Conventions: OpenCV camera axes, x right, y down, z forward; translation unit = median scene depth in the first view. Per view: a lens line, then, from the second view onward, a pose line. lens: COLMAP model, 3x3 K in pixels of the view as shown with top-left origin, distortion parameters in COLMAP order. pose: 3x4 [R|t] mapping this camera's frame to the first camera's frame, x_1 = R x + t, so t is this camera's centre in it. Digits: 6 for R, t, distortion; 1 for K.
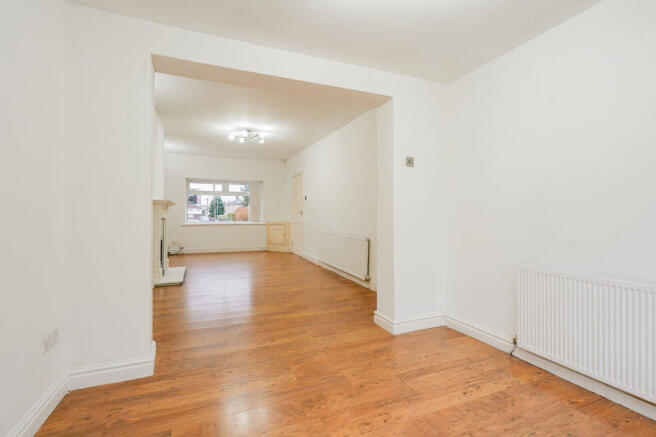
lens RADIAL K [[305.6, 0, 312.7], [0, 305.6, 215.4], [0, 0, 1]] dist [-0.000860, 0.004006]
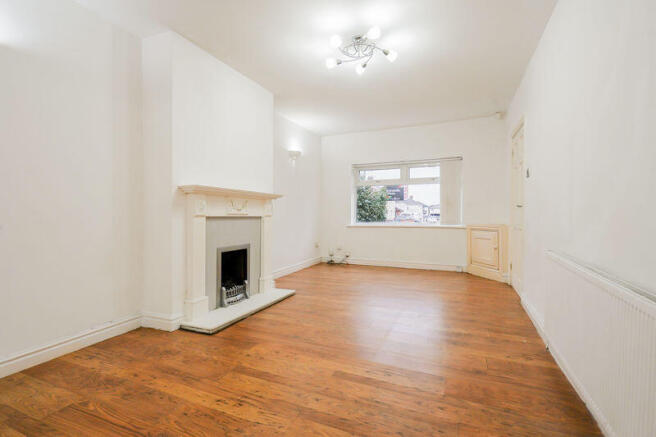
lens RADIAL K [[305.6, 0, 309.6], [0, 305.6, 215.0], [0, 0, 1]] dist [-0.000860, 0.004006]
pose [[0.702867, -0.003721, -0.711312, 0.086250], [0.002647, 0.999993, -0.002615, 0.006797], [0.711317, -0.000045, 0.702872, 0.596981]]
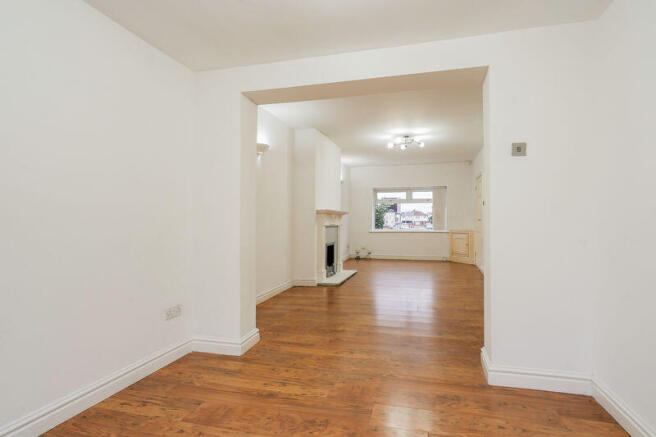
lens RADIAL K [[305.6, 0, 343.6], [0, 305.6, 222.6], [0, 0, 1]] dist [-0.000860, 0.004006]
pose [[0.820913, -0.001139, -0.571053, 0.183086], [0.001364, 0.999999, -0.000033, -0.002115], [0.571052, -0.000752, 0.820913, 0.085291]]
